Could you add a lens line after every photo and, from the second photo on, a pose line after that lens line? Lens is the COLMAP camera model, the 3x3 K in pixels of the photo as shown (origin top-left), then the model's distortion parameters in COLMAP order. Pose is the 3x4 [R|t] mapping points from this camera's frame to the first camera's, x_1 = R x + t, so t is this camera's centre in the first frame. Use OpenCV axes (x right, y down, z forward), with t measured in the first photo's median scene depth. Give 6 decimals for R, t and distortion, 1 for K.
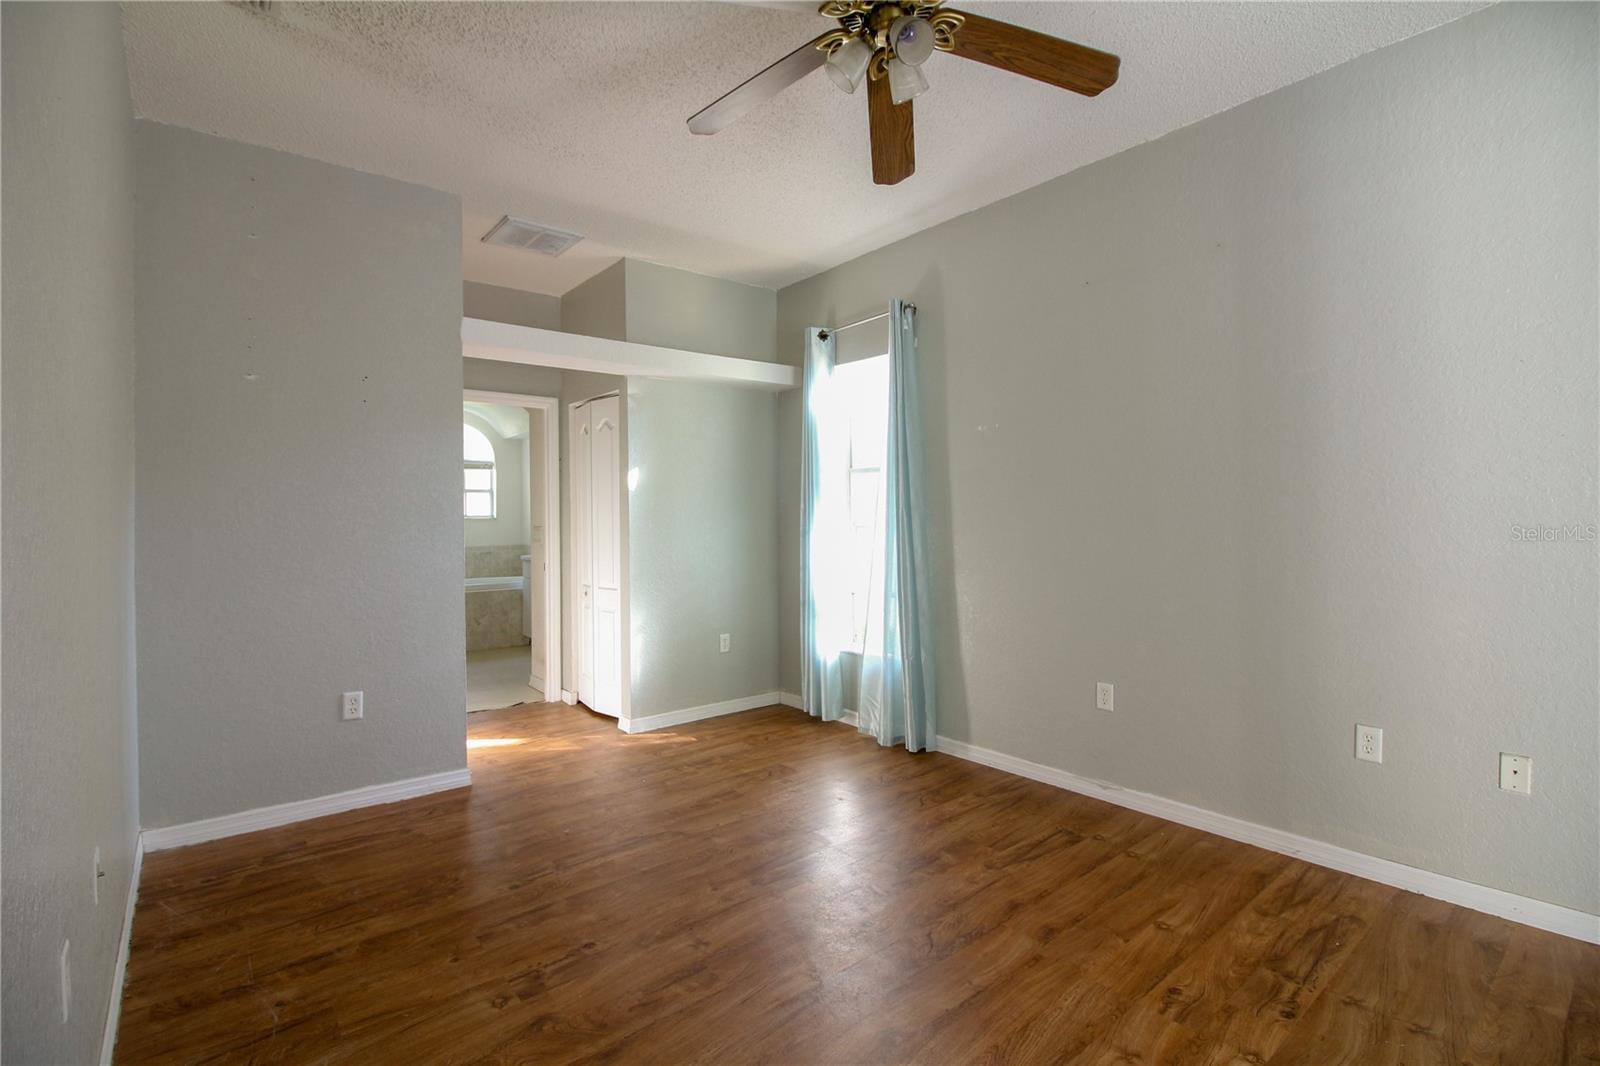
lens RADIAL K [[738.5, 0, 805.3], [0, 738.5, 514.4], [0, 0, 1]] dist [0.001551, -0.014148]
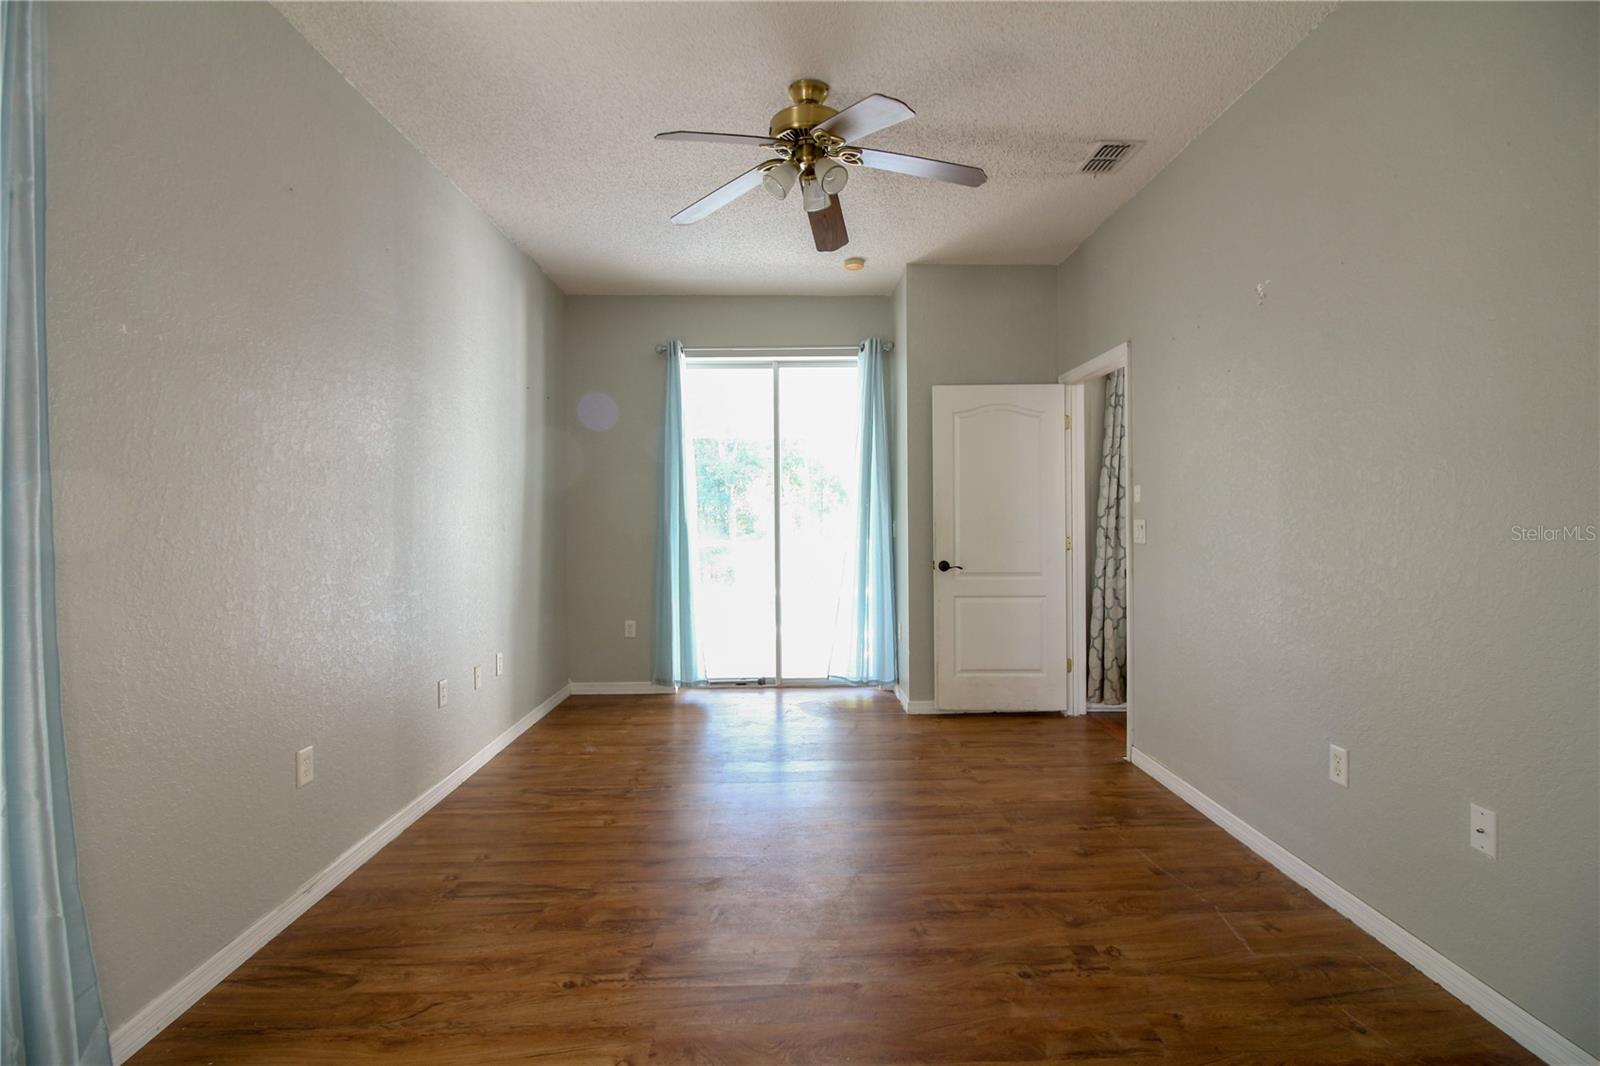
lens RADIAL K [[738.5, 0, 805.3], [0, 738.5, 514.4], [0, 0, 1]] dist [0.001551, -0.014148]
pose [[-0.785866, 0.017293, 0.618155, -0.676174], [0.011825, 0.999846, -0.012939, 0.019302], [-0.618284, -0.002859, -0.785950, 1.952372]]
